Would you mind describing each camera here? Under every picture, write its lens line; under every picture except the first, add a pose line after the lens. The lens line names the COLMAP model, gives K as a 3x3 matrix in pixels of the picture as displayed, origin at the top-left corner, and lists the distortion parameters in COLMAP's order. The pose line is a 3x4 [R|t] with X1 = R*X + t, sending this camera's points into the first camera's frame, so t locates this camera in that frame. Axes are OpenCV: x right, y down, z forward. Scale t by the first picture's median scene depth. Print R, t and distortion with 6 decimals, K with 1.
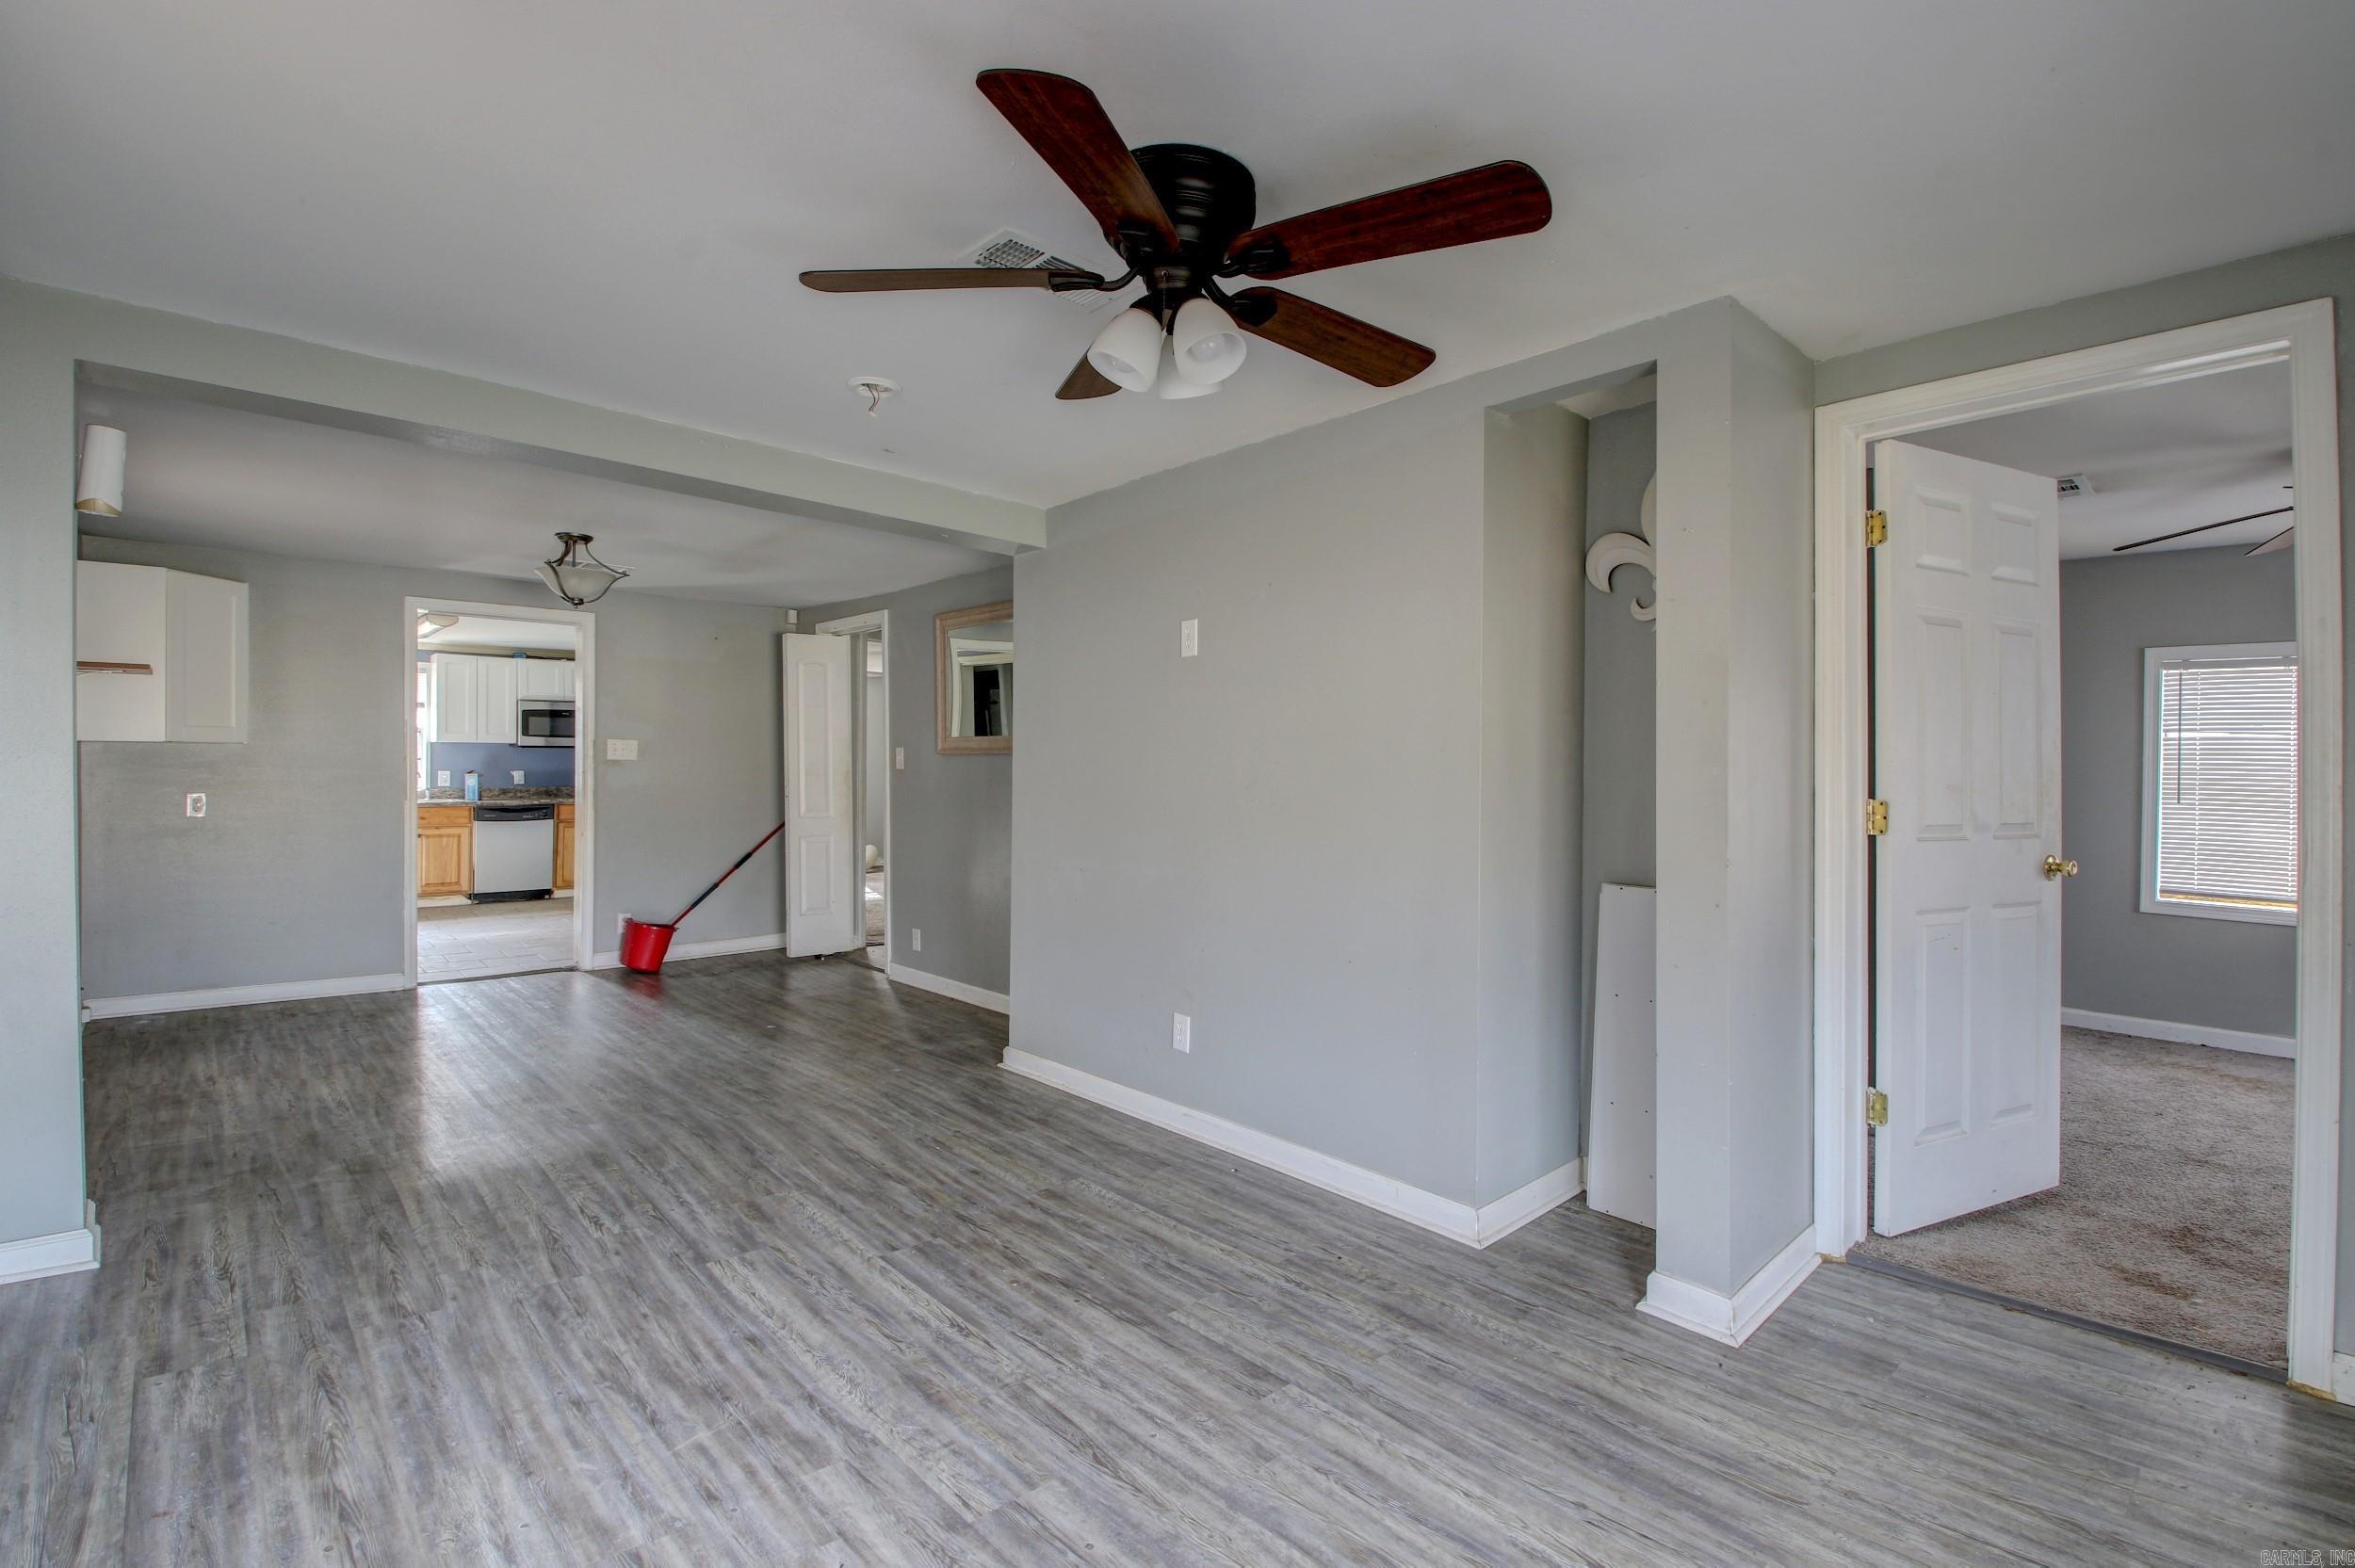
lens RADIAL K [[1108.7, 0, 1178.1], [0, 1108.7, 726.0], [0, 0, 1]] dist [0.009008, -0.018322]
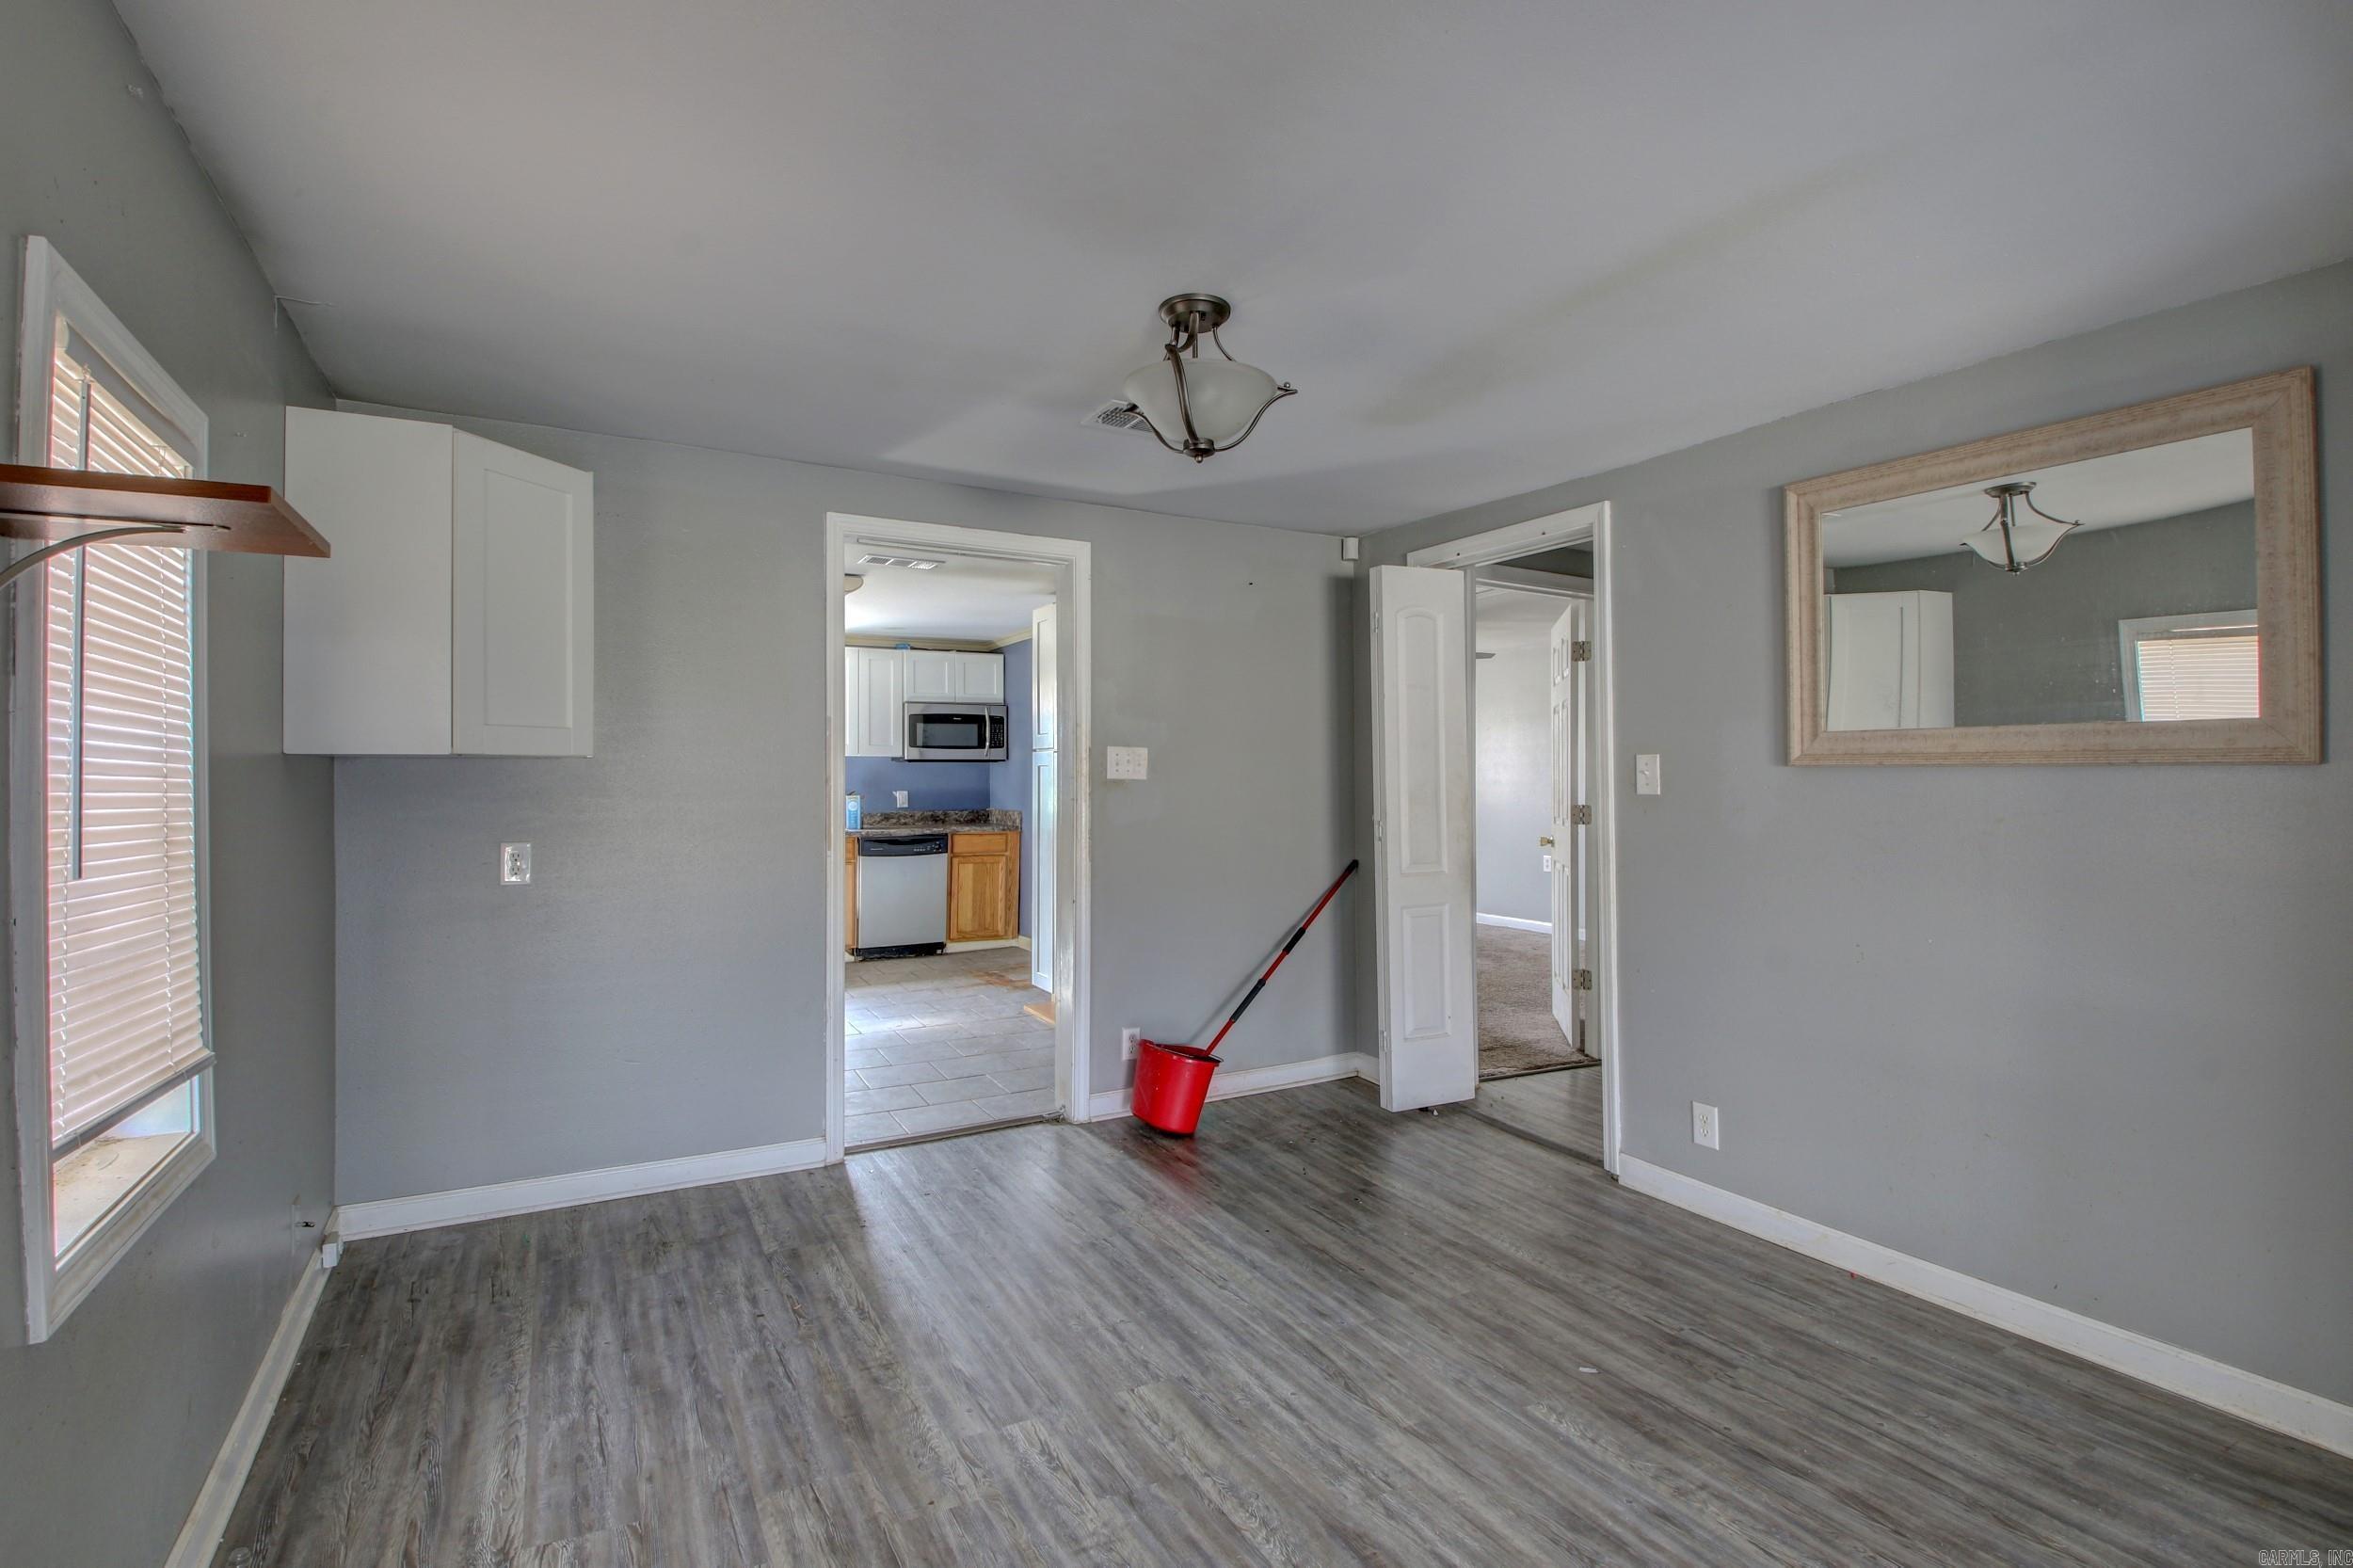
lens RADIAL K [[1107.9, 0, 1183.0], [0, 1107.9, 782.9], [0, 0, 1]] dist [0.009008, -0.018322]
pose [[0.974228, -0.003313, -0.225539, -0.750754], [0.012435, 0.999160, 0.039035, 0.019340], [0.225221, -0.040833, 0.973452, 0.927126]]
